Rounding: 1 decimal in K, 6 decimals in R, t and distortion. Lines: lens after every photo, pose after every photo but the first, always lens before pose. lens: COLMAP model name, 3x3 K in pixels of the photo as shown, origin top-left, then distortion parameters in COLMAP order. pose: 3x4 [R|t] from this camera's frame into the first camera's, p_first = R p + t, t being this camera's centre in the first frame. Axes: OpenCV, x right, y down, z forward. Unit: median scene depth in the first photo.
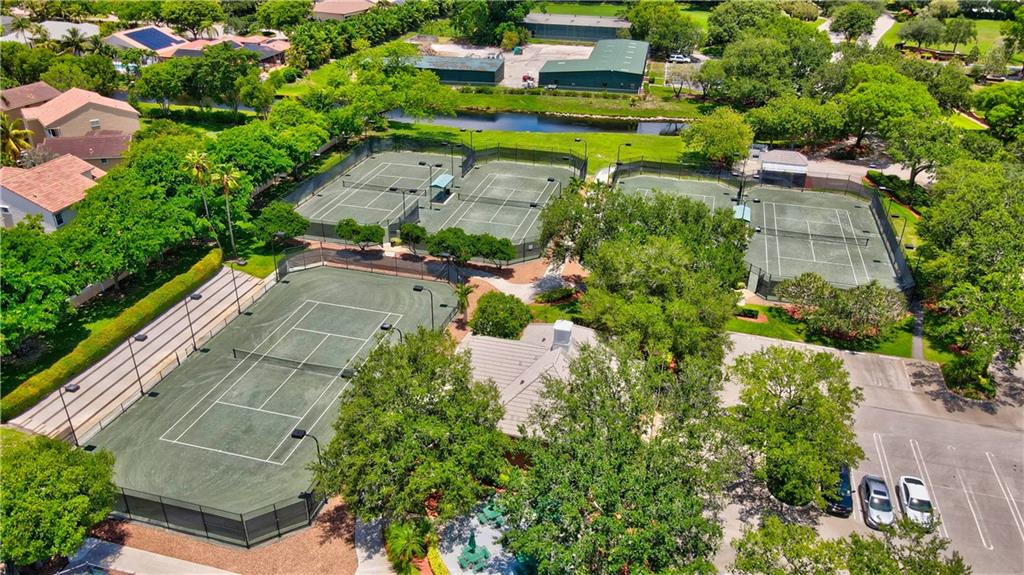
lens RADIAL K [[763.4, 0, 504.5], [0, 763.4, 296.0], [0, 0, 1]] dist [0.016428, 0.004592]
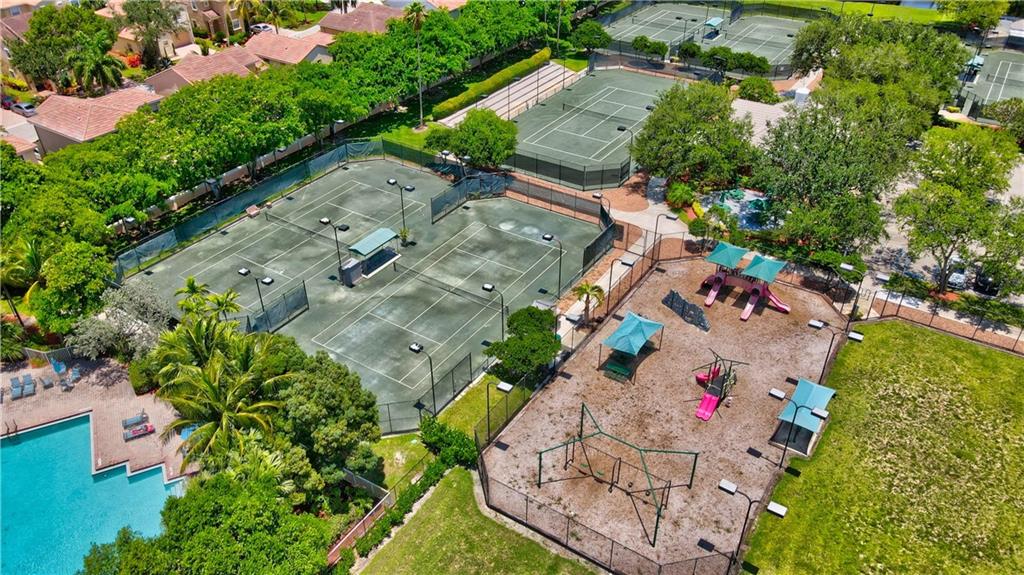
lens RADIAL K [[763.4, 0, 511.7], [0, 763.4, 281.7], [0, 0, 1]] dist [0.016428, 0.004592]
pose [[0.954429, 0.160576, -0.251557, -0.018845], [-0.135648, 0.984223, 0.113600, 0.215446], [0.265830, -0.074300, 0.961152, -0.405027]]
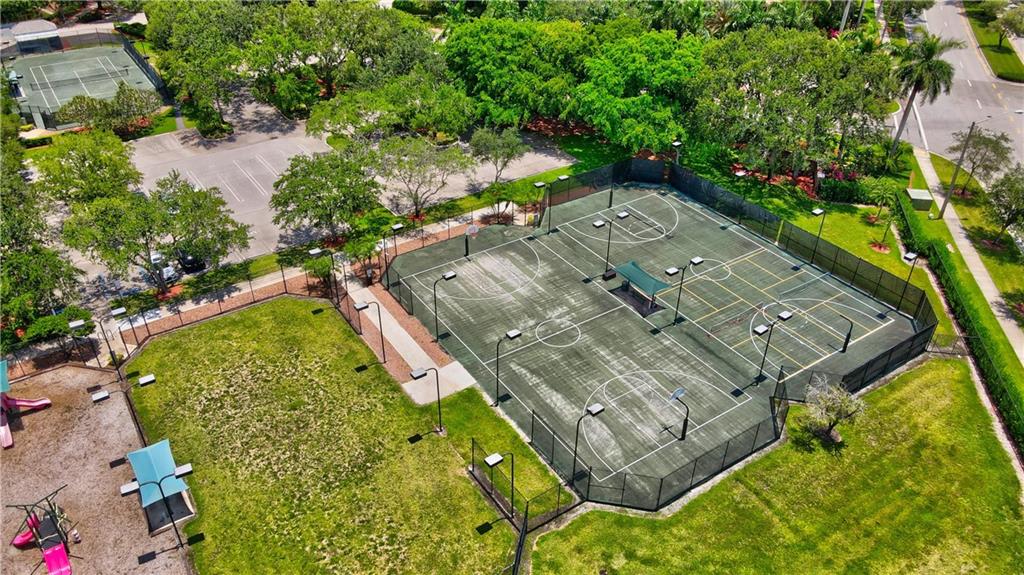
lens RADIAL K [[763.4, 0, 511.4], [0, 763.4, 286.7], [0, 0, 1]] dist [0.016428, 0.004592]
pose [[0.652842, -0.427424, 0.625385, -0.050533], [0.363238, 0.901128, 0.236697, 0.194432], [-0.664722, 0.072638, 0.743551, -0.344815]]
